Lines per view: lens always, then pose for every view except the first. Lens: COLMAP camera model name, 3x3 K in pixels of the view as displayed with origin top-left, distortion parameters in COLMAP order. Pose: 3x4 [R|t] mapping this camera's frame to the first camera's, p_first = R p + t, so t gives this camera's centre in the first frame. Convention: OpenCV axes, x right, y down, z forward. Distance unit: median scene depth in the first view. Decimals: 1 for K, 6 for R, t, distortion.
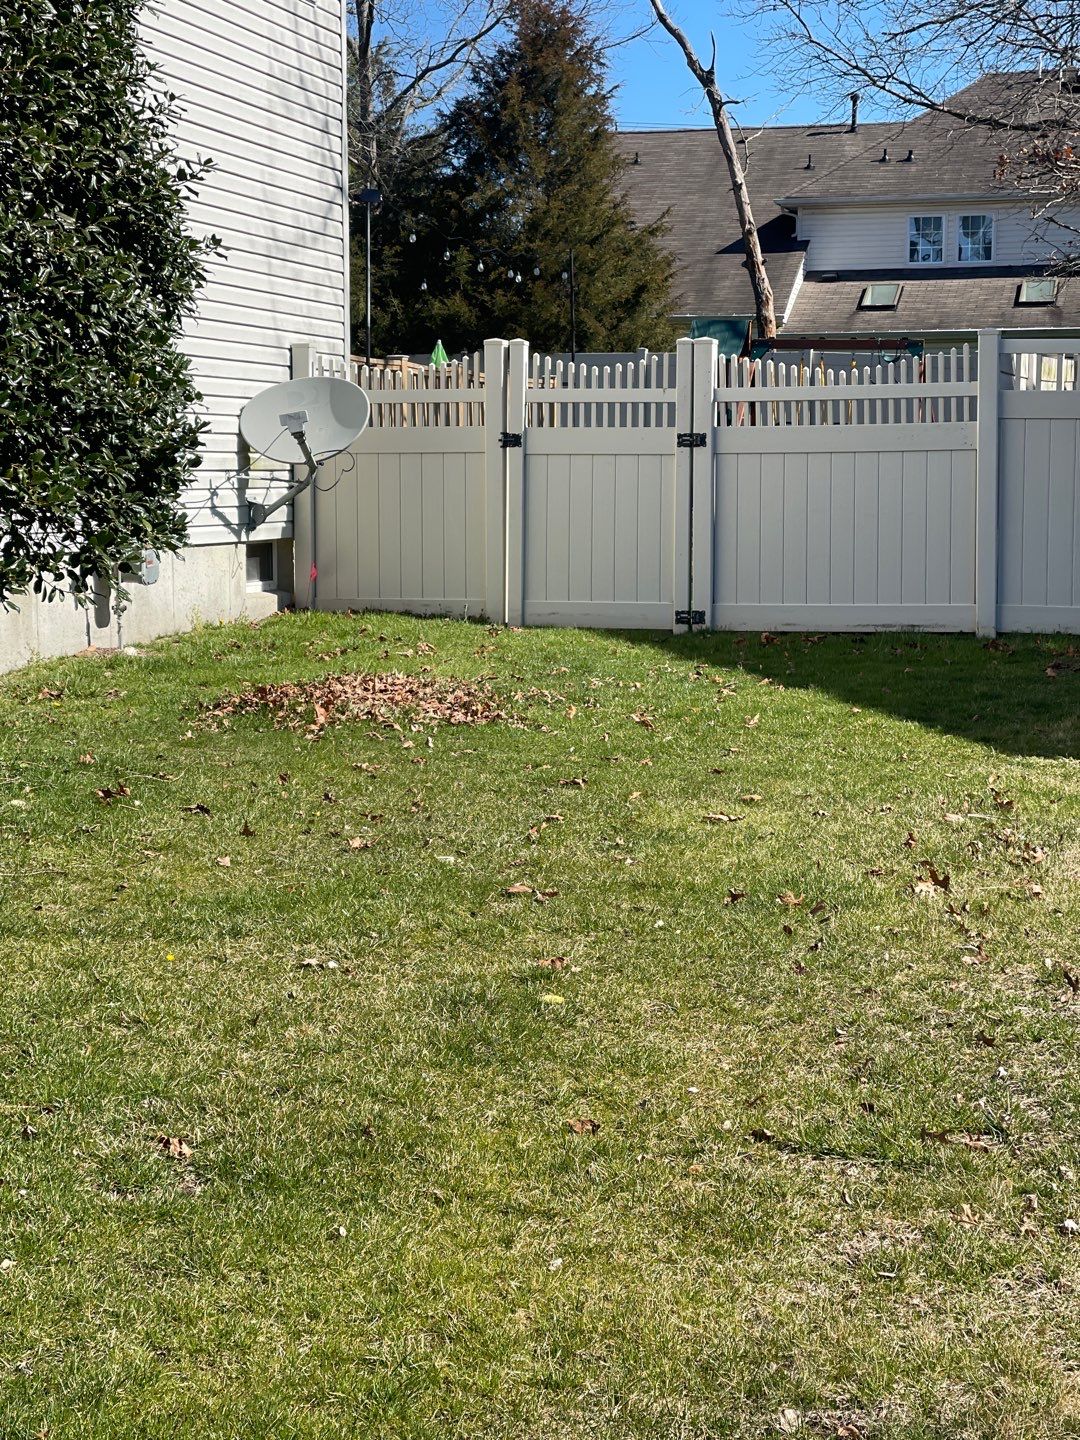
lens RADIAL K [[2582.3, 0, 540.0], [0, 2582.3, 720.0], [0, 0, 1]] dist [0.231573, 0.110538]
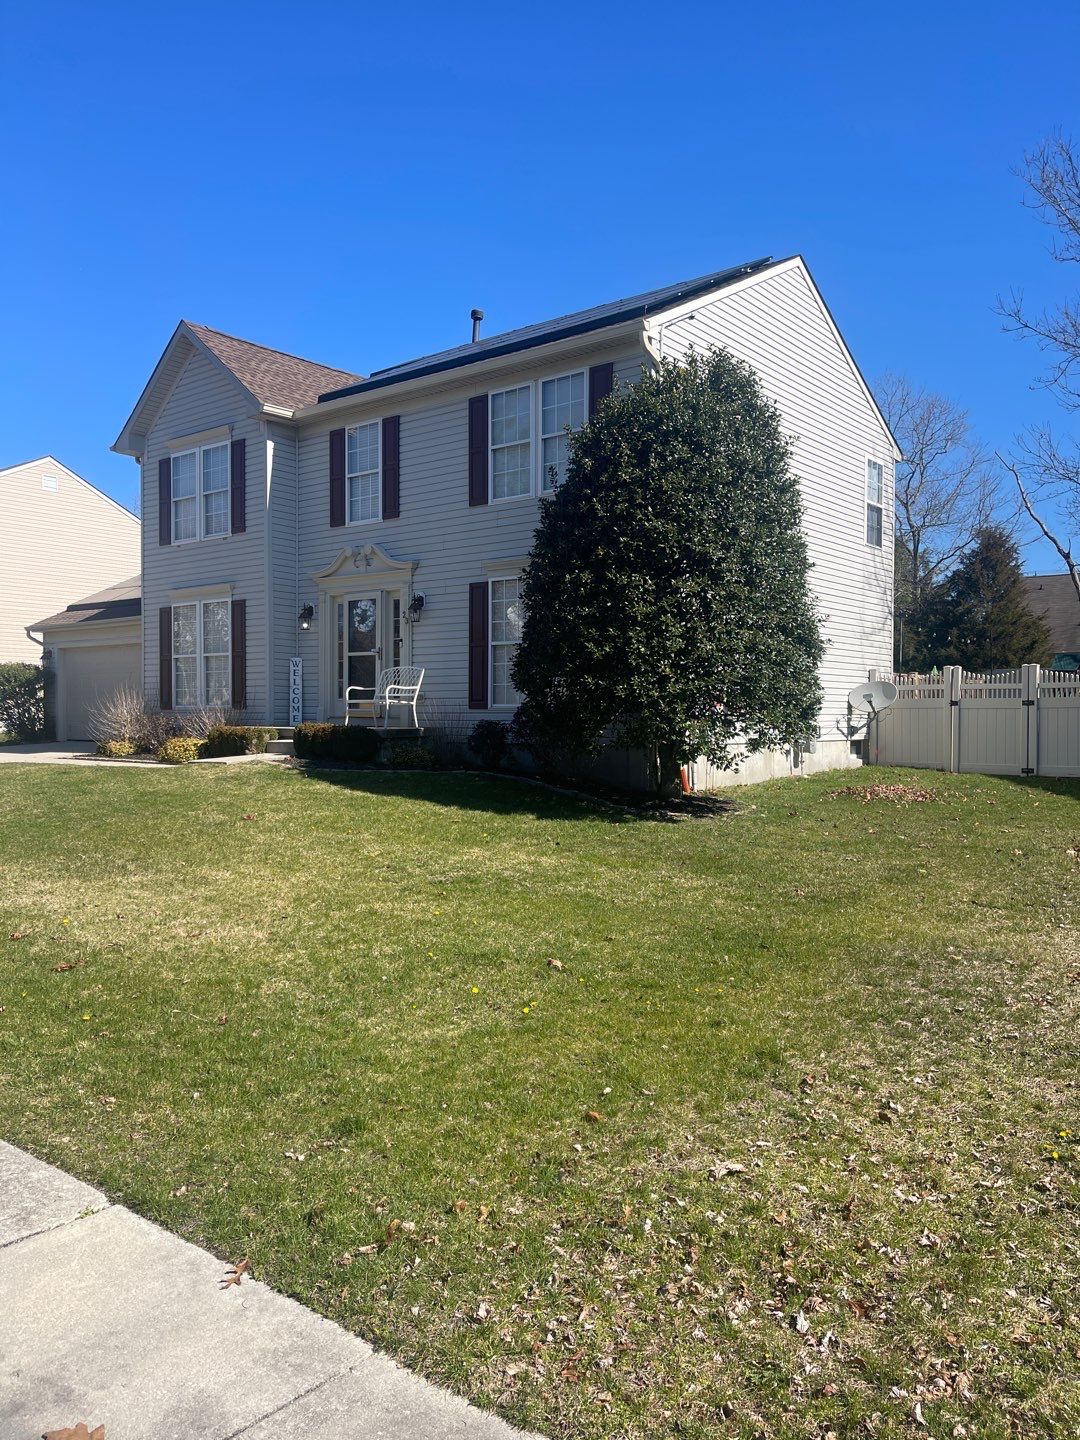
lens RADIAL K [[1077.3, 0, 540.0], [0, 1077.3, 720.0], [0, 0, 1]] dist [0.035209, -0.001107]
pose [[0.916116, 0.001818, -0.400908, 0.046092], [-0.040077, 0.995396, -0.087067, 0.023946], [0.398904, 0.095831, 0.911971, -0.189376]]
